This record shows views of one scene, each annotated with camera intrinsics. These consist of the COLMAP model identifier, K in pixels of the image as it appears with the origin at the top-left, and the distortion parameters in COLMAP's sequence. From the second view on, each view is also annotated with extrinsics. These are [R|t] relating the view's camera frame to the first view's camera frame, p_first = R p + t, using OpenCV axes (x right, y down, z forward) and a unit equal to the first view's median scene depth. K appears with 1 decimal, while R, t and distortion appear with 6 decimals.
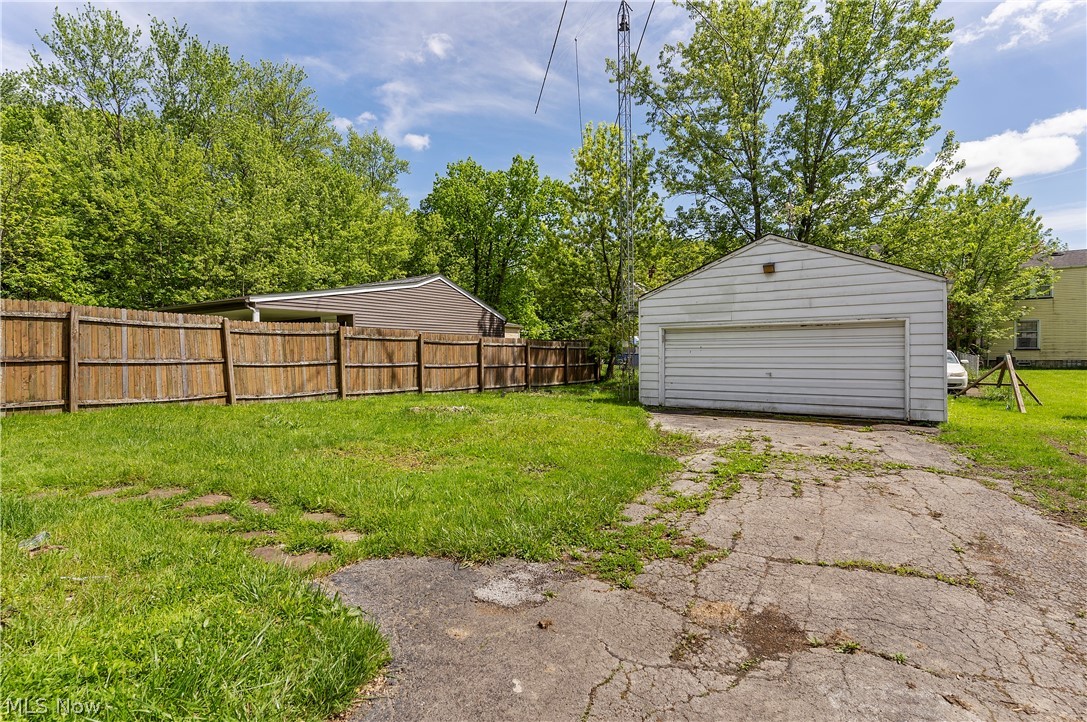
lens RADIAL K [[523.6, 0, 543.4], [0, 523.6, 355.7], [0, 0, 1]] dist [0.001526, 0.001019]
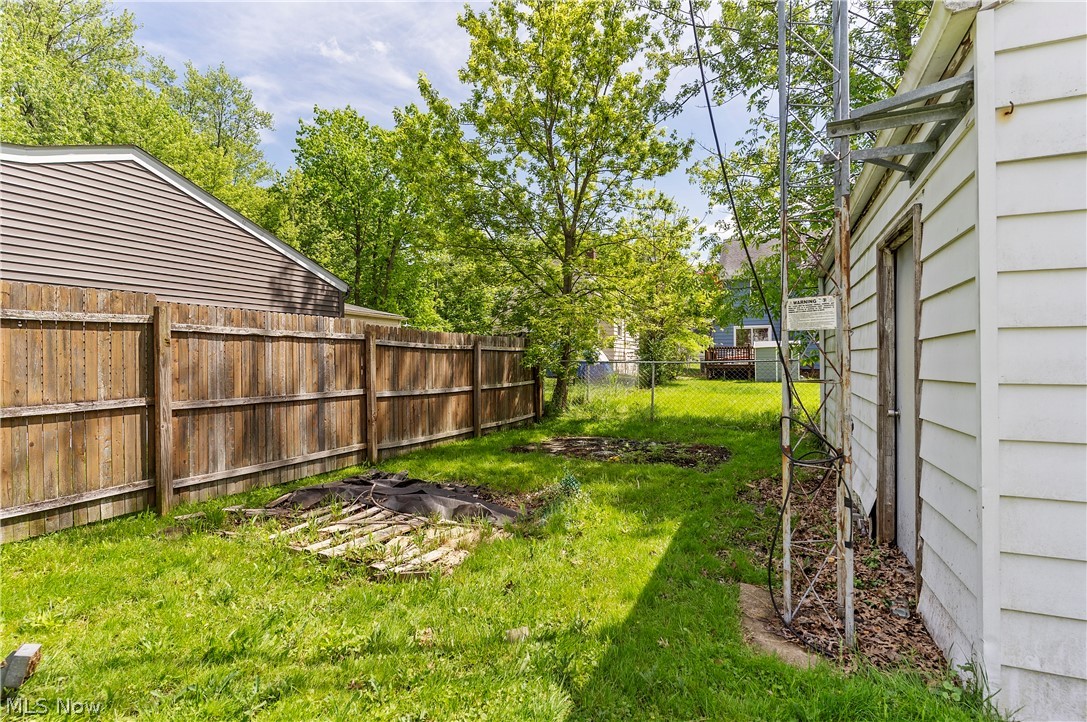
lens RADIAL K [[523.6, 0, 542.5], [0, 523.6, 356.3], [0, 0, 1]] dist [0.001526, 0.001019]
pose [[0.984790, 0.002129, 0.173735, 0.023097], [-0.000583, 0.999960, -0.008949, -0.003549], [-0.173747, 0.008712, 0.984752, 0.546139]]
